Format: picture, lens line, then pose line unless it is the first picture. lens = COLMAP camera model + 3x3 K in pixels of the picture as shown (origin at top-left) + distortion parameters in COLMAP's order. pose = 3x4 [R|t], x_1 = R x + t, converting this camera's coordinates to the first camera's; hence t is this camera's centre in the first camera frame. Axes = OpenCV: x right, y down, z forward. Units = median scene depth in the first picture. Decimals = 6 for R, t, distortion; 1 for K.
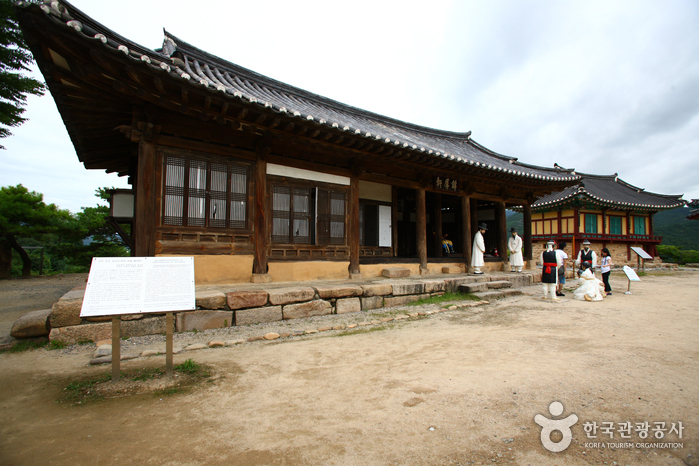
lens RADIAL K [[336.4, 0, 349.5], [0, 336.4, 233.0], [0, 0, 1]] dist [-0.077303, 0.034157]
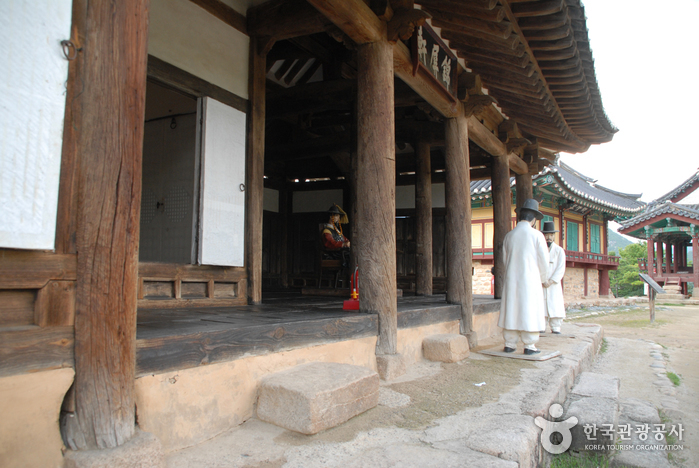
lens RADIAL K [[554.5, 0, 347.7], [0, 554.5, 242.9], [0, 0, 1]] dist [-0.180105, 0.188361]
pose [[0.885415, 0.031392, 0.463741, -0.001258], [-0.027379, 0.999507, -0.015385, 0.028315], [-0.463995, 0.000925, 0.885837, 0.612946]]
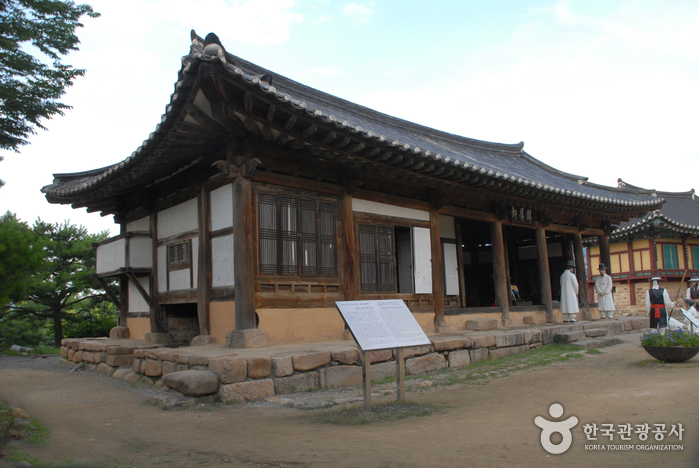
lens RADIAL K [[554.5, 0, 347.7], [0, 554.5, 242.9], [0, 0, 1]] dist [-0.180105, 0.188361]
pose [[0.991541, -0.029588, 0.126377, -0.307019], [0.039299, 0.996405, -0.075051, 0.006130], [-0.123702, 0.079383, 0.989139, -0.265405]]
